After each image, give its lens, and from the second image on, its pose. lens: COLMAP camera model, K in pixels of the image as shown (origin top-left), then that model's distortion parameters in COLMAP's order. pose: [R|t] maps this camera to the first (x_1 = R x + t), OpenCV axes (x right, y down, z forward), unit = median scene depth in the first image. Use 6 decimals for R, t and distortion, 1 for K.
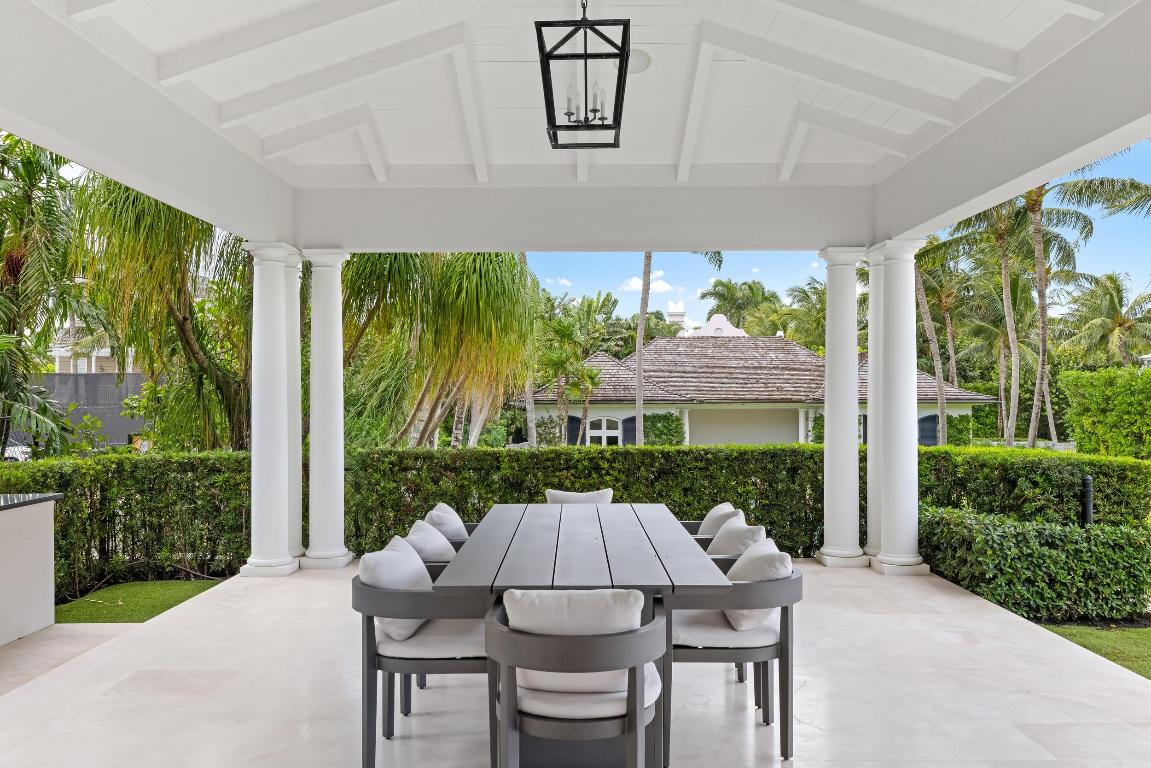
lens RADIAL K [[934.1, 0, 575.5], [0, 934.1, 382.3], [0, 0, 1]] dist [-0.017724, -0.002230]
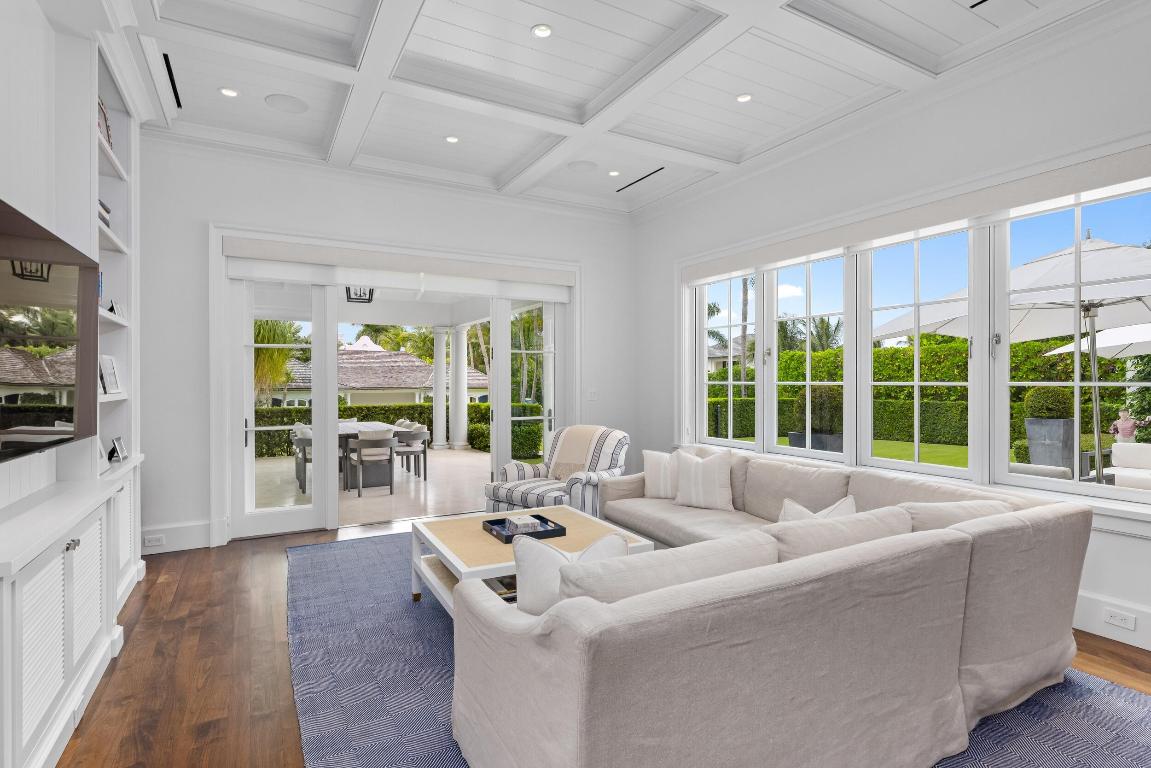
lens RADIAL K [[582.0, 0, 577.0], [0, 582.0, 380.4], [0, 0, 1]] dist [-0.000770, -0.000021]
pose [[0.872228, -0.000050, 0.489100, -0.164617], [-0.002287, 0.999989, 0.004181, -0.002308], [-0.489094, -0.004765, 0.872218, -0.569508]]
